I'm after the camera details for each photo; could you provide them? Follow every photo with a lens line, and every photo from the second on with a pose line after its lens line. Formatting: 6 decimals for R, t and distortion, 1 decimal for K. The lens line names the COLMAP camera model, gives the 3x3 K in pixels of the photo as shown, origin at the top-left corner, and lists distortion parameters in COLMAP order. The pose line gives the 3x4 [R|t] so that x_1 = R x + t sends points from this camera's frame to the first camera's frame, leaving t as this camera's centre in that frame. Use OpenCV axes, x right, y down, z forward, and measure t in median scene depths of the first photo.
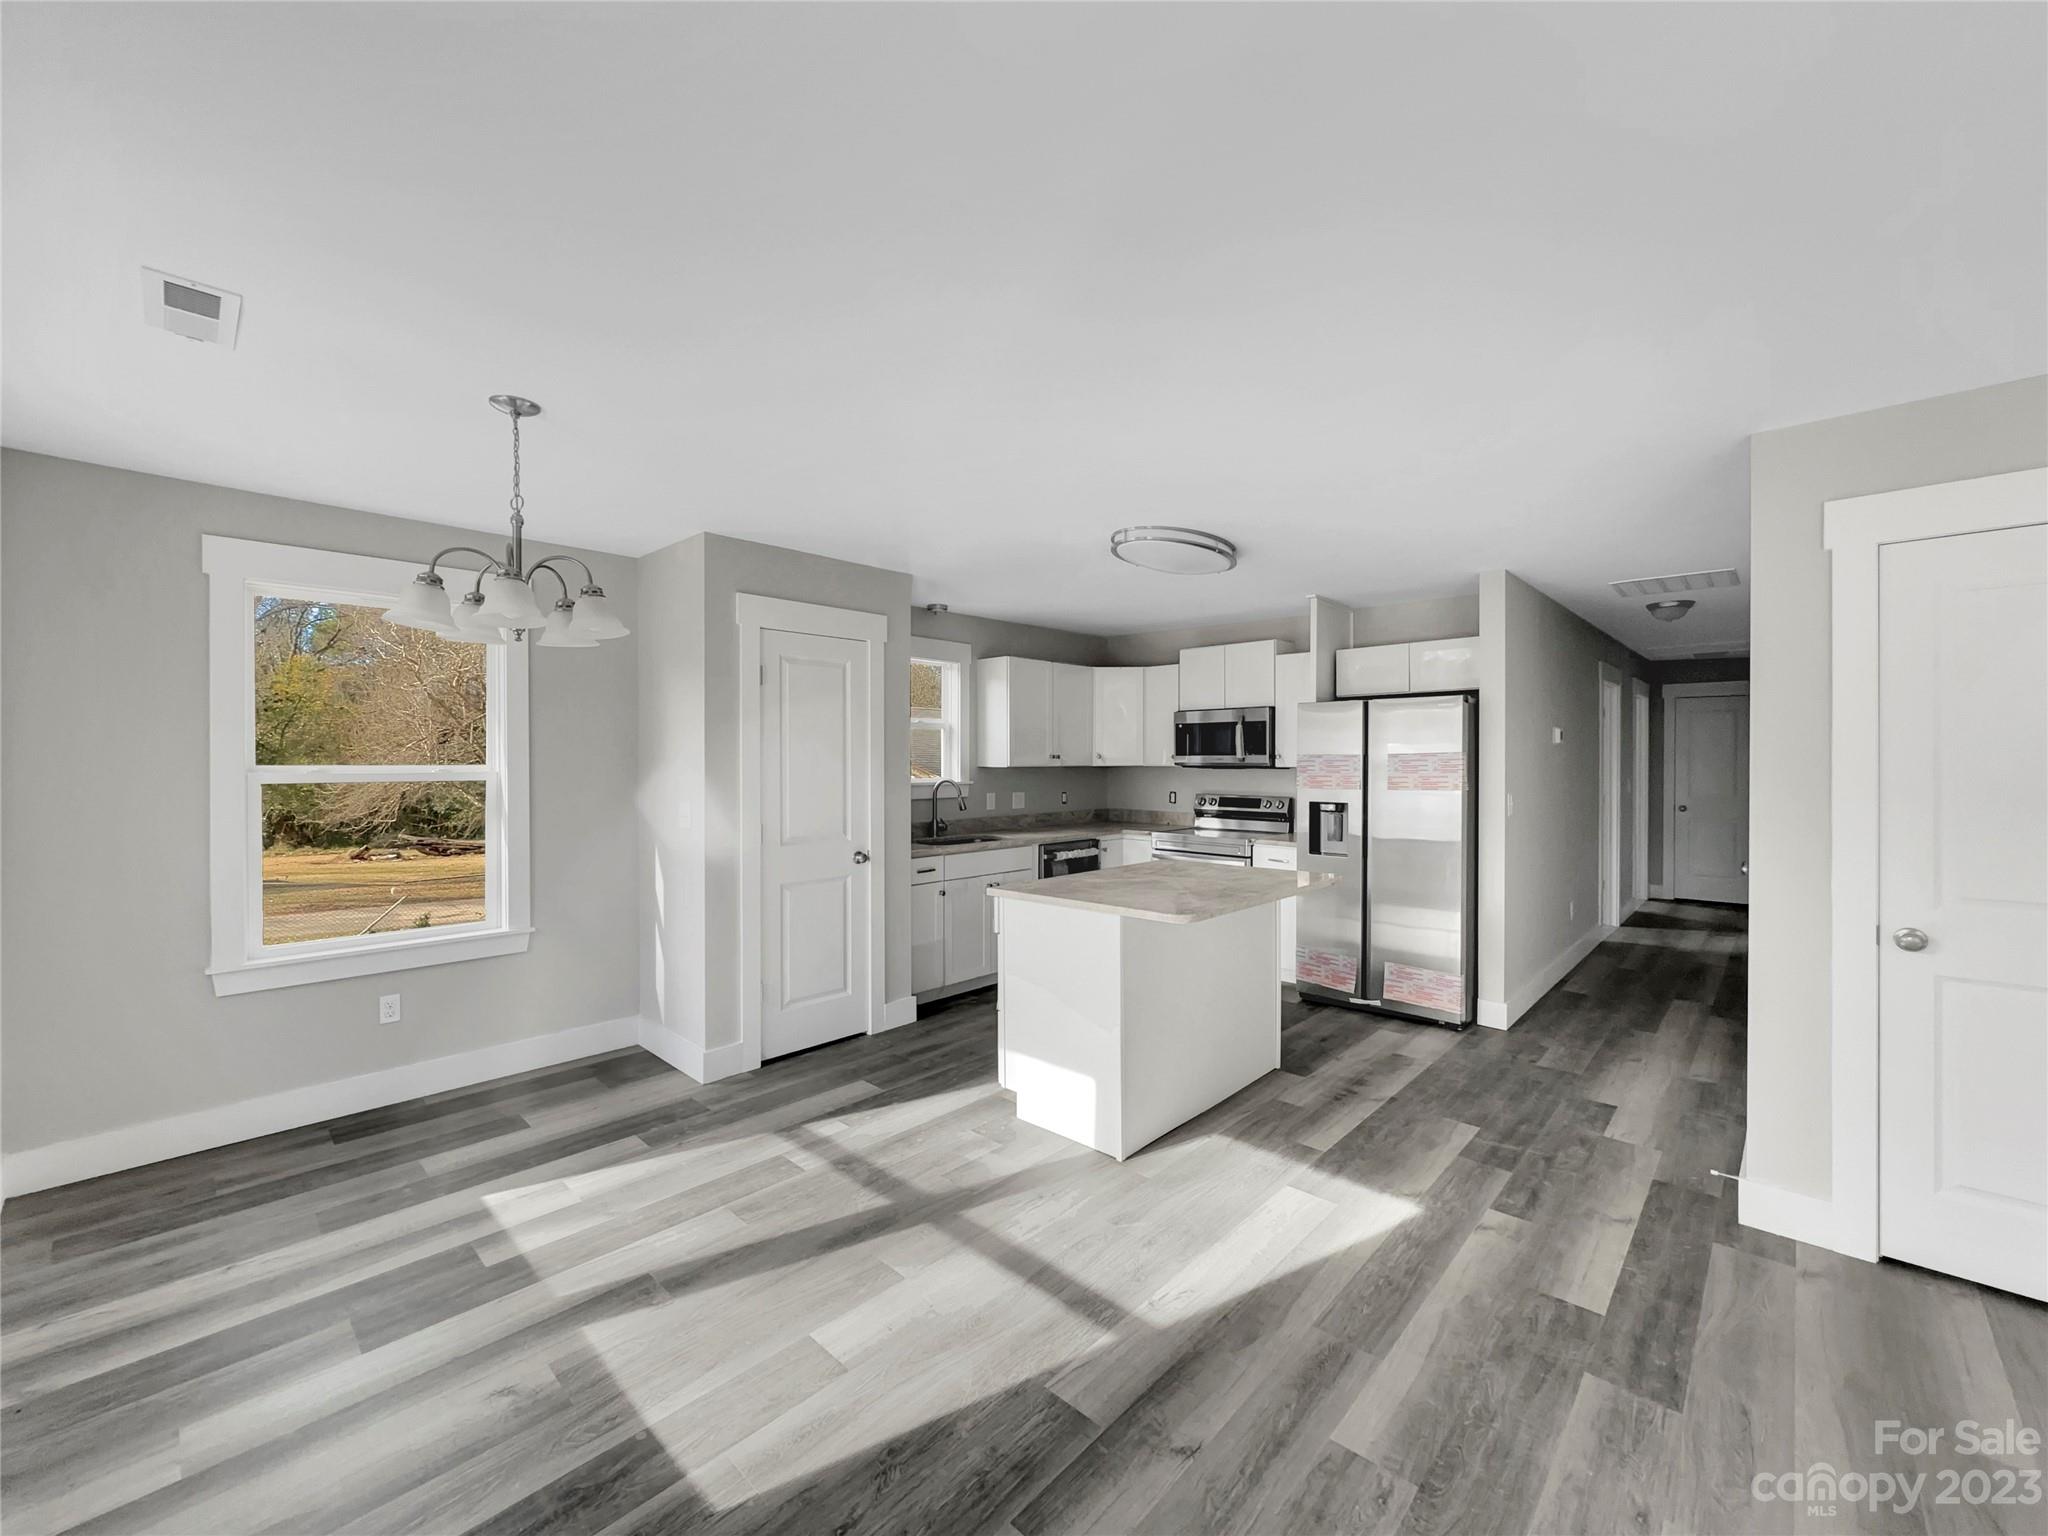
lens RADIAL K [[836.6, 0, 1018.7], [0, 836.6, 756.6], [0, 0, 1]] dist [0.000202, -0.000309]
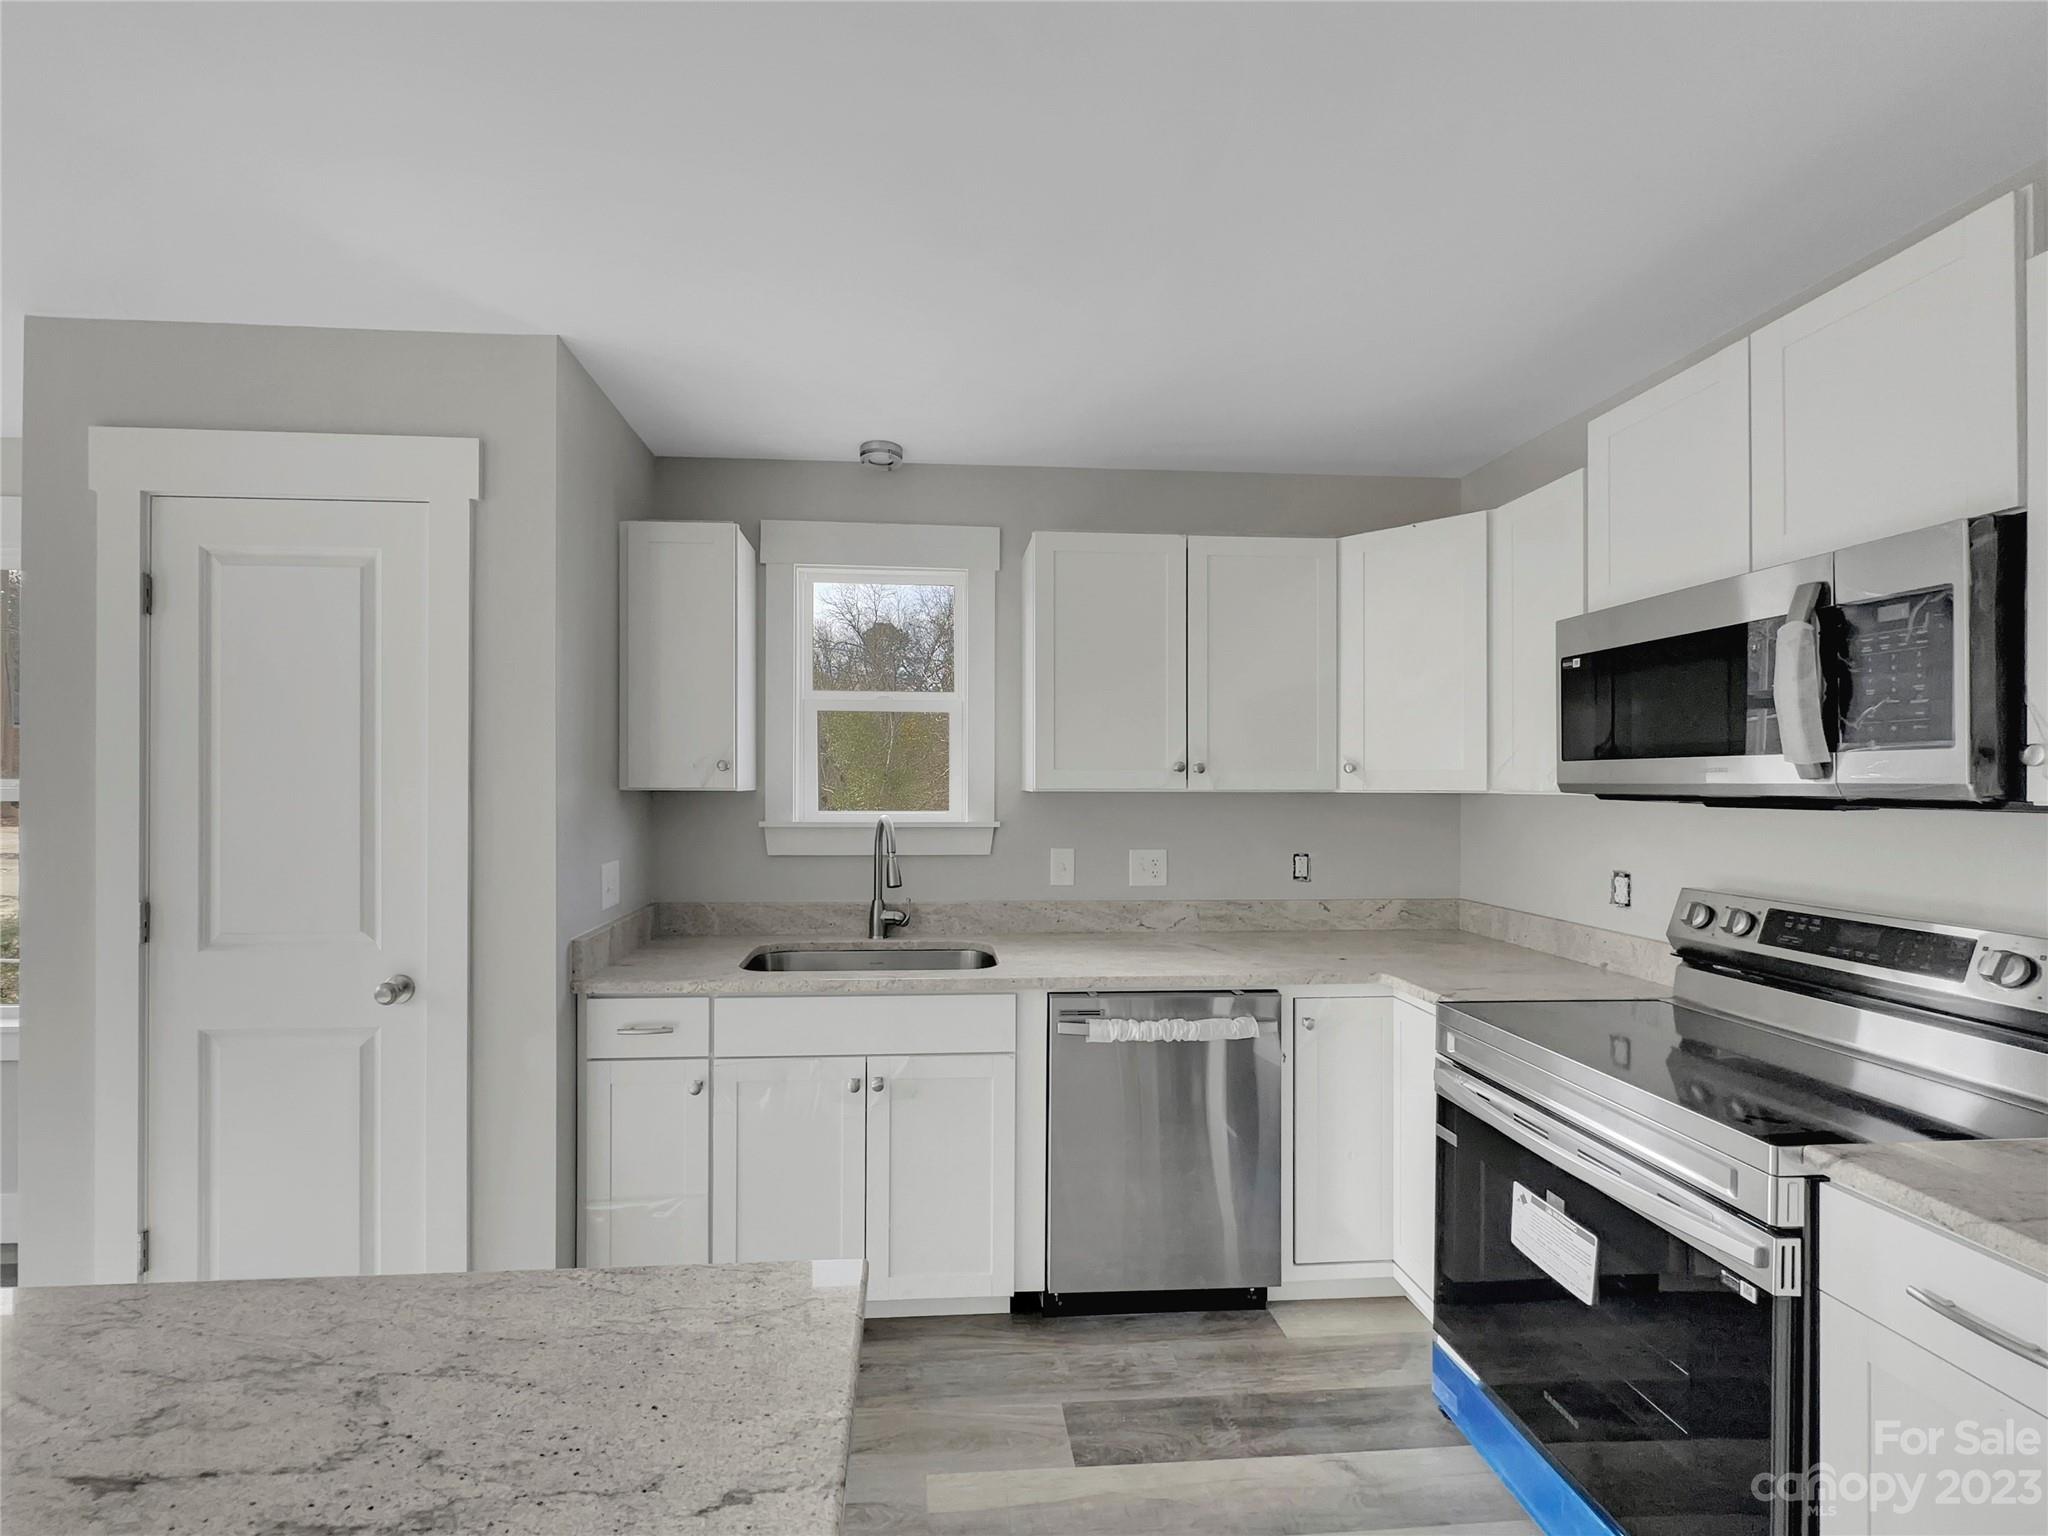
lens RADIAL K [[815.4, 0, 1023.9], [0, 815.4, 779.0], [0, 0, 1]] dist [0.002488, 0.000180]
pose [[0.733896, -0.001788, -0.679260, 0.247269], [-0.000975, 0.999993, -0.003686, 0.006905], [0.679261, 0.003368, 0.733889, 0.645831]]
